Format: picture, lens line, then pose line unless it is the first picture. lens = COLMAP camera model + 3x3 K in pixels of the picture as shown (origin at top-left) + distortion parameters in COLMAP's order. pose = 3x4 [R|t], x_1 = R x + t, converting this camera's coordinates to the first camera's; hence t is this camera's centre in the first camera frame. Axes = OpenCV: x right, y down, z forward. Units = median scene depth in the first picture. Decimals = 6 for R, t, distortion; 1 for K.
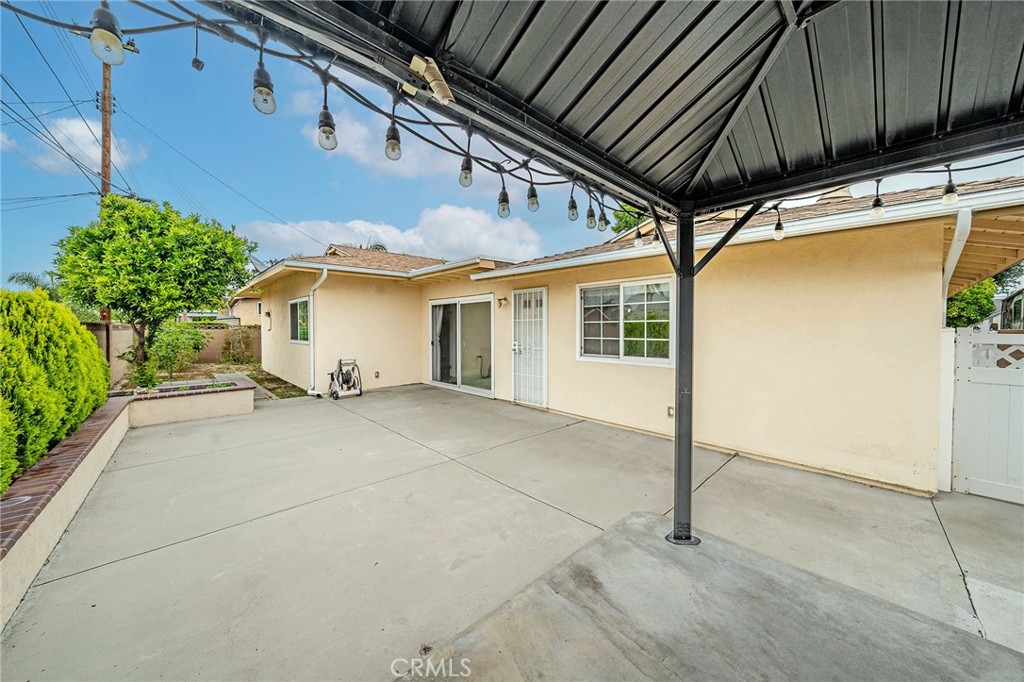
lens RADIAL K [[349.0, 0, 512.6], [0, 349.0, 336.1], [0, 0, 1]] dist [-0.005435, -0.000064]
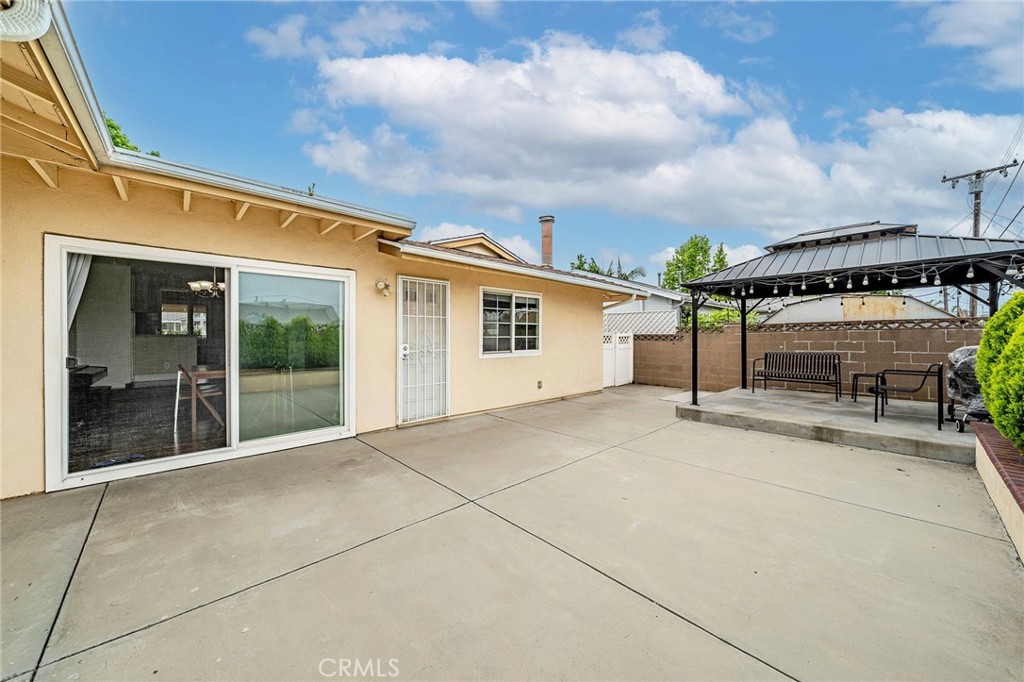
lens RADIAL K [[349.0, 0, 512.6], [0, 349.0, 336.1], [0, 0, 1]] dist [-0.005435, -0.000064]
pose [[0.024859, -0.002799, 0.999687, -0.970420], [0.016106, 0.999867, 0.002399, 0.001411], [-0.999561, 0.016042, 0.024901, 0.985864]]
